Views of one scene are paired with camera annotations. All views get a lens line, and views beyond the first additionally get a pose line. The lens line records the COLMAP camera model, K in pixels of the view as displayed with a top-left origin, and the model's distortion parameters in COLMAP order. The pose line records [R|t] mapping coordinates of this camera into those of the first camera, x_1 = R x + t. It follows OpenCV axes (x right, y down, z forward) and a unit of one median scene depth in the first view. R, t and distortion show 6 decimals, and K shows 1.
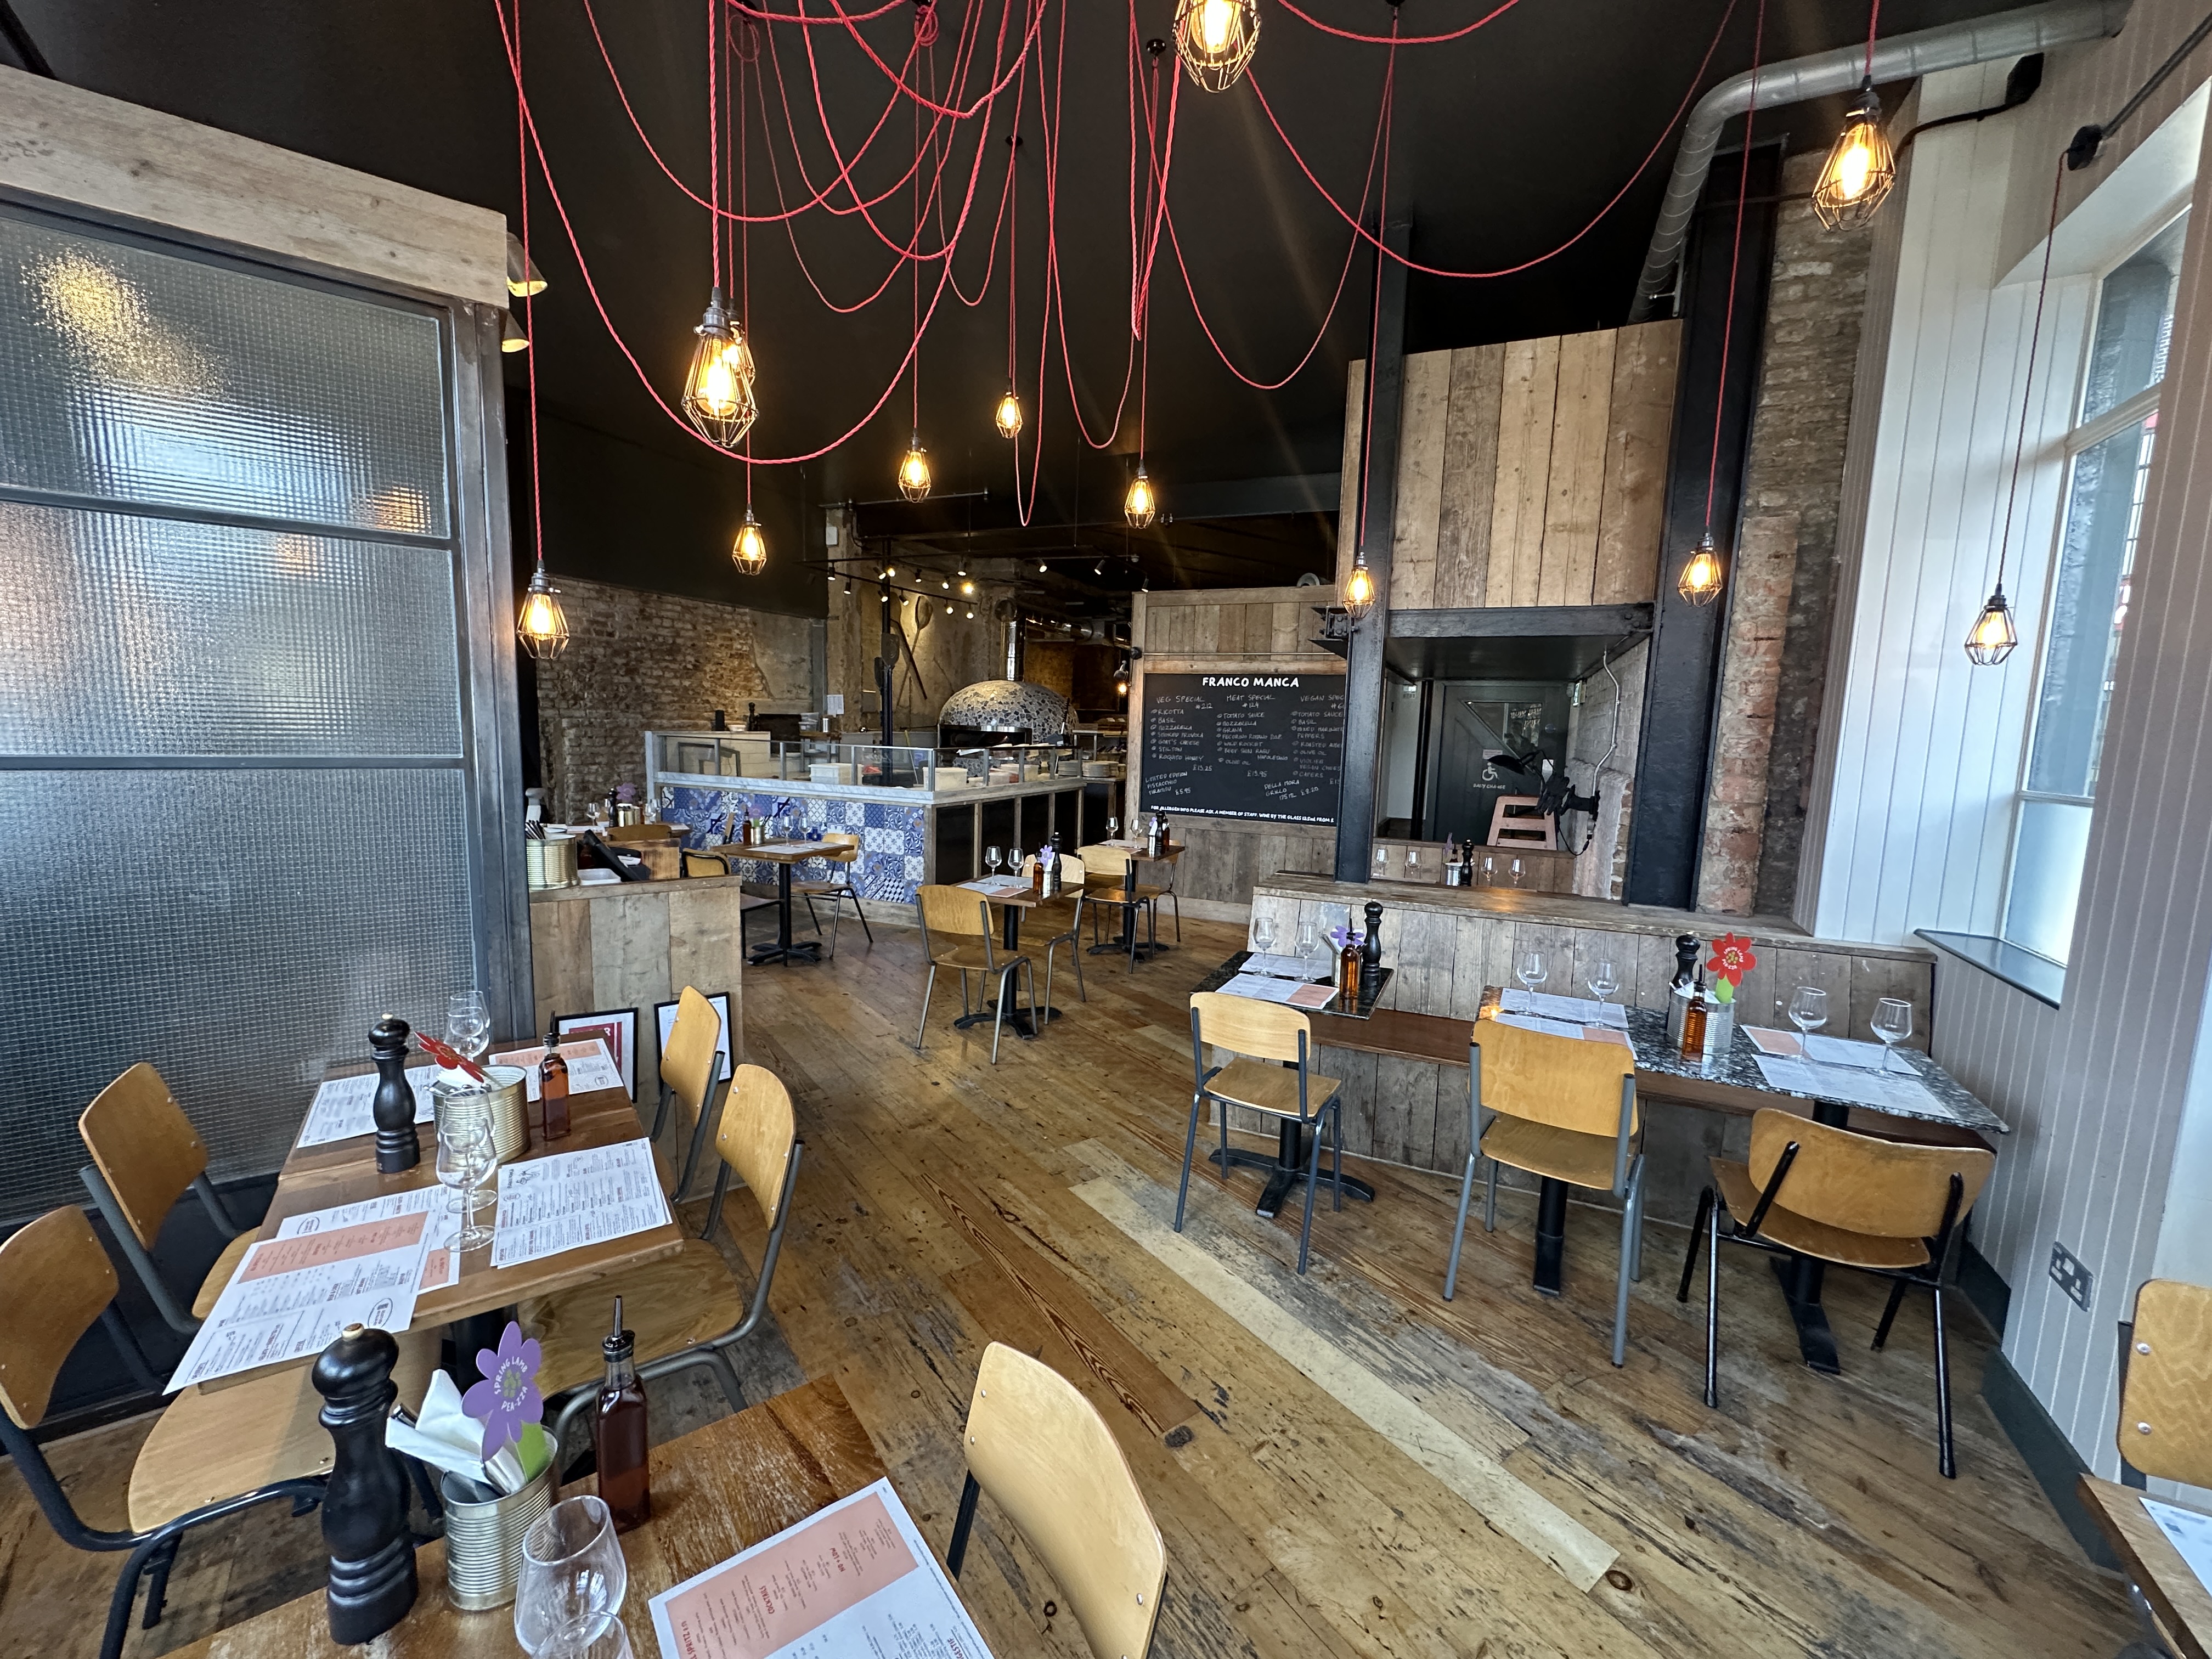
lens RADIAL K [[890.0, 0, 1105.4], [0, 890.0, 828.5], [0, 0, 1]] dist [-0.003935, 0.000017]
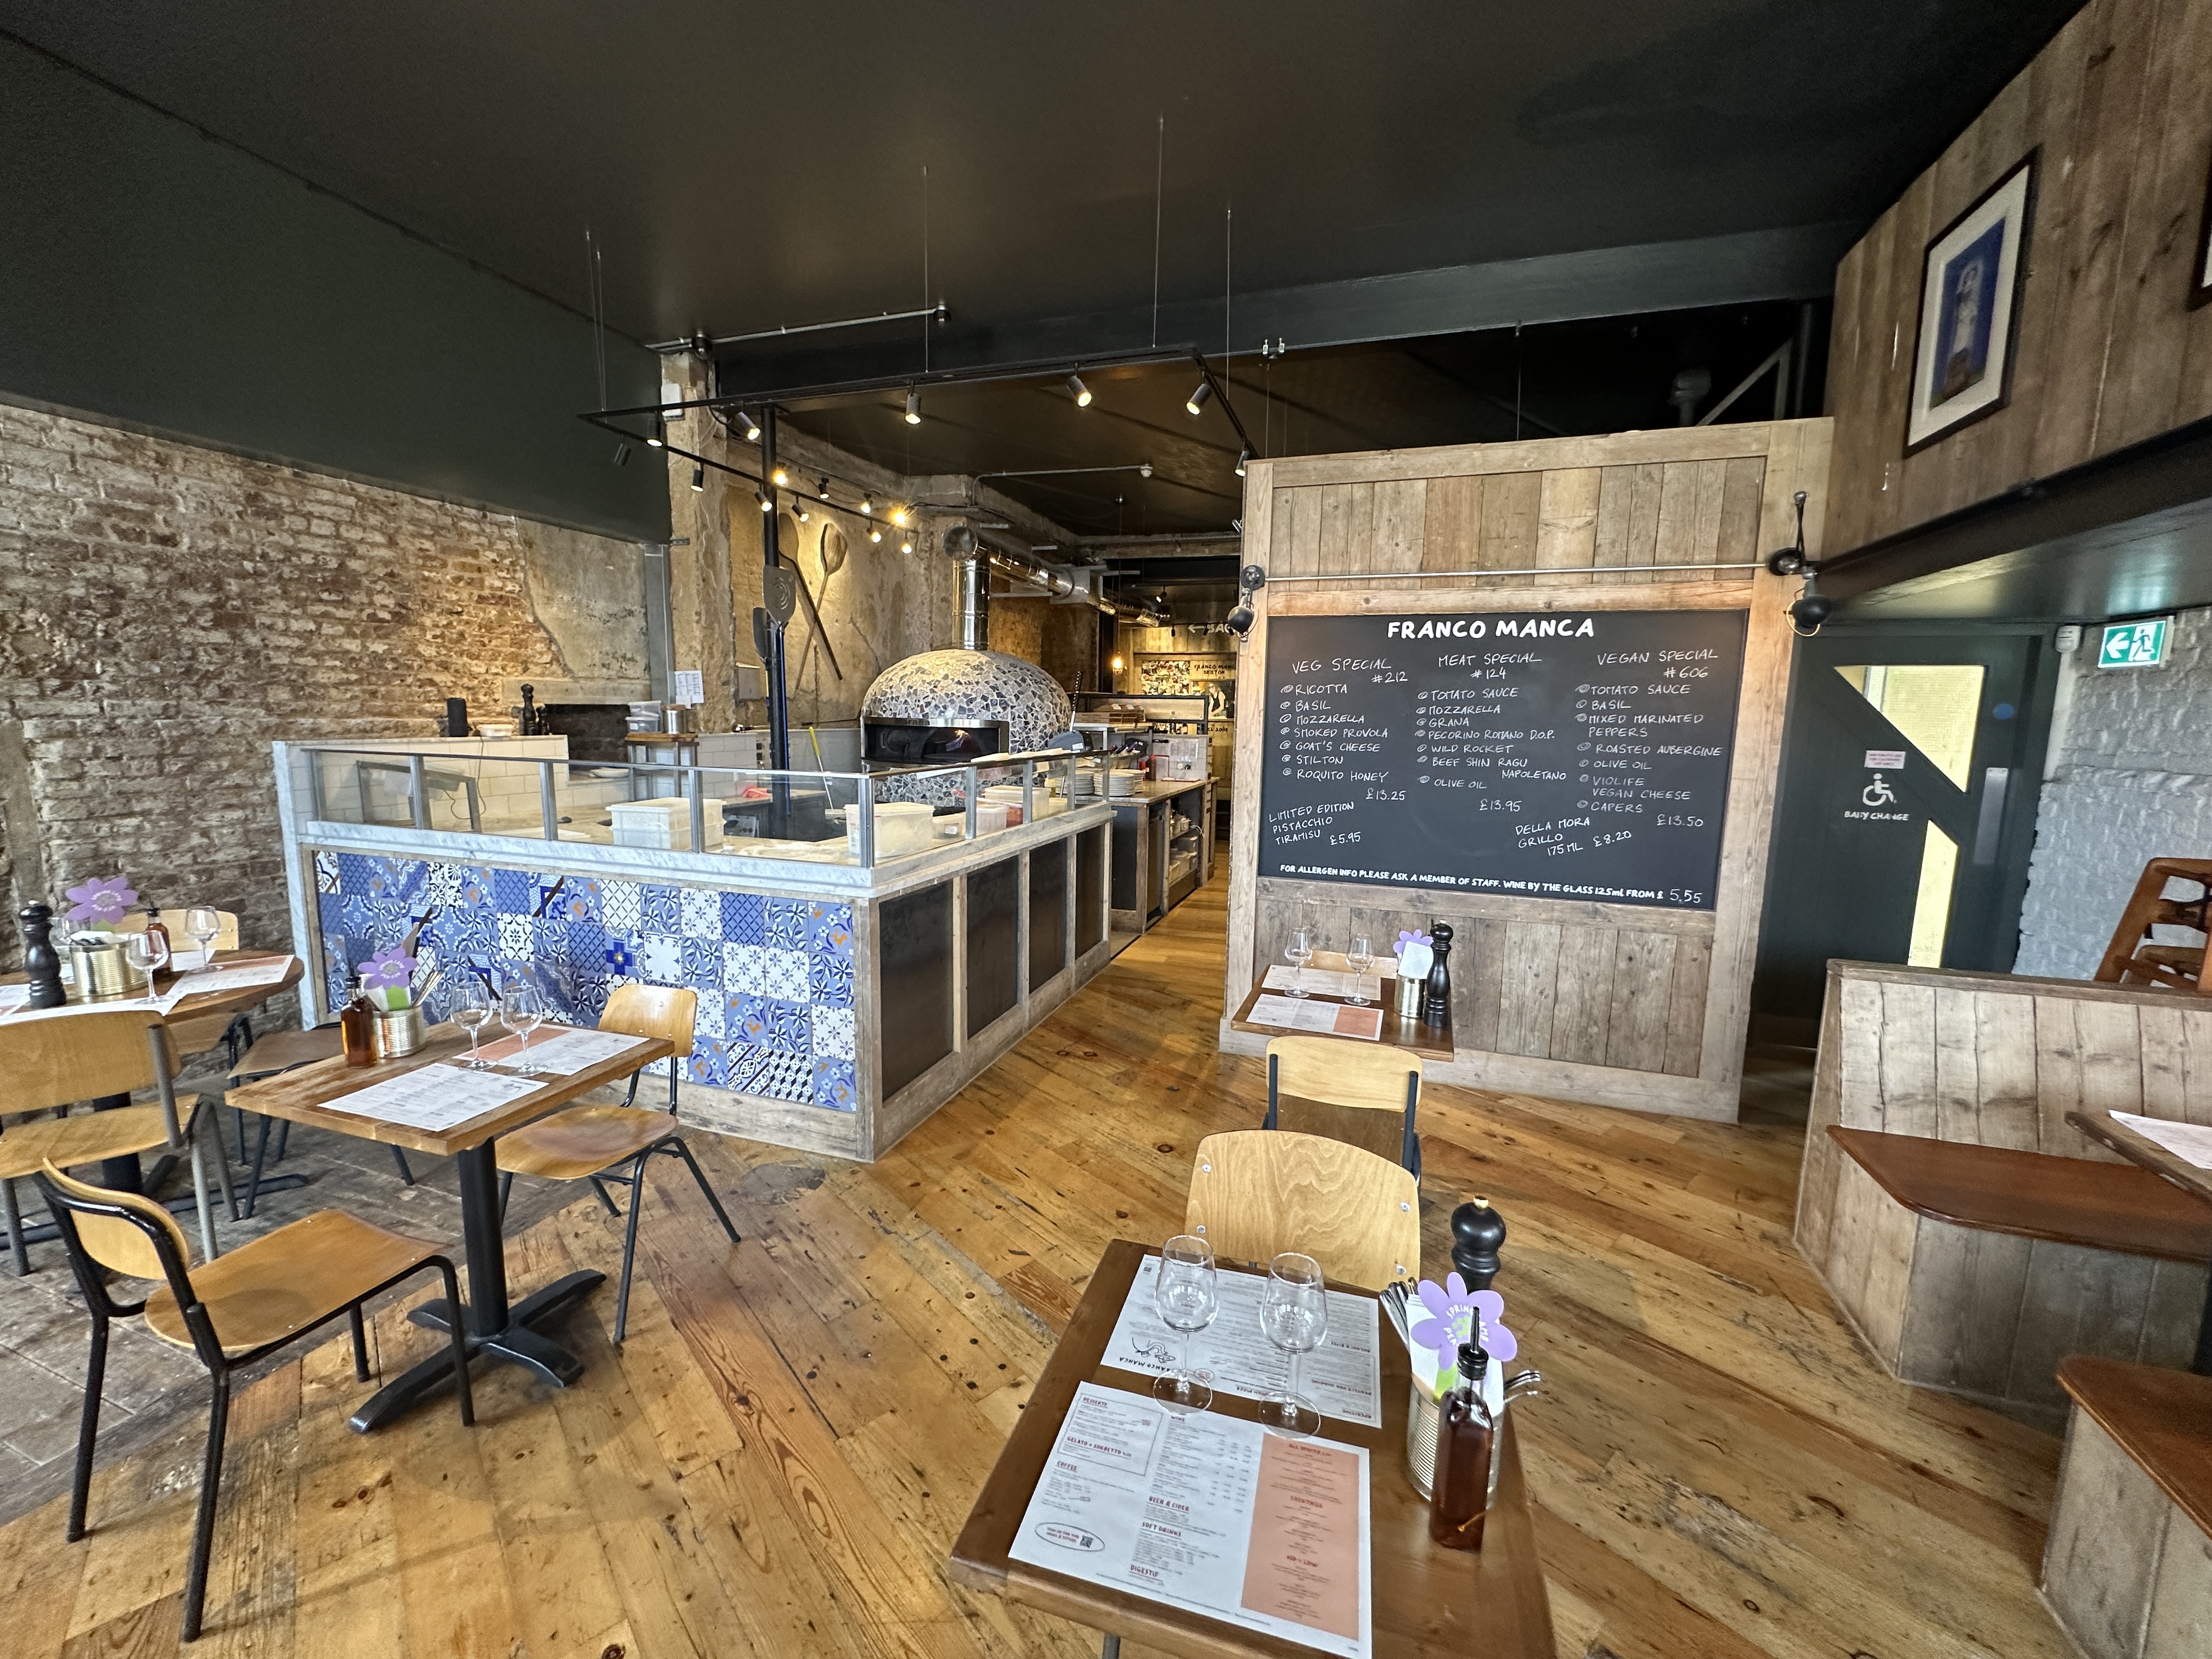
lens RADIAL K [[890.0, 0, 1106.3], [0, 890.0, 831.9], [0, 0, 1]] dist [-0.003935, 0.000017]
pose [[0.995445, -0.026190, 0.091666, -0.100482], [0.024595, 0.999527, 0.018490, -0.057421], [-0.092107, -0.016151, 0.995618, 0.467074]]
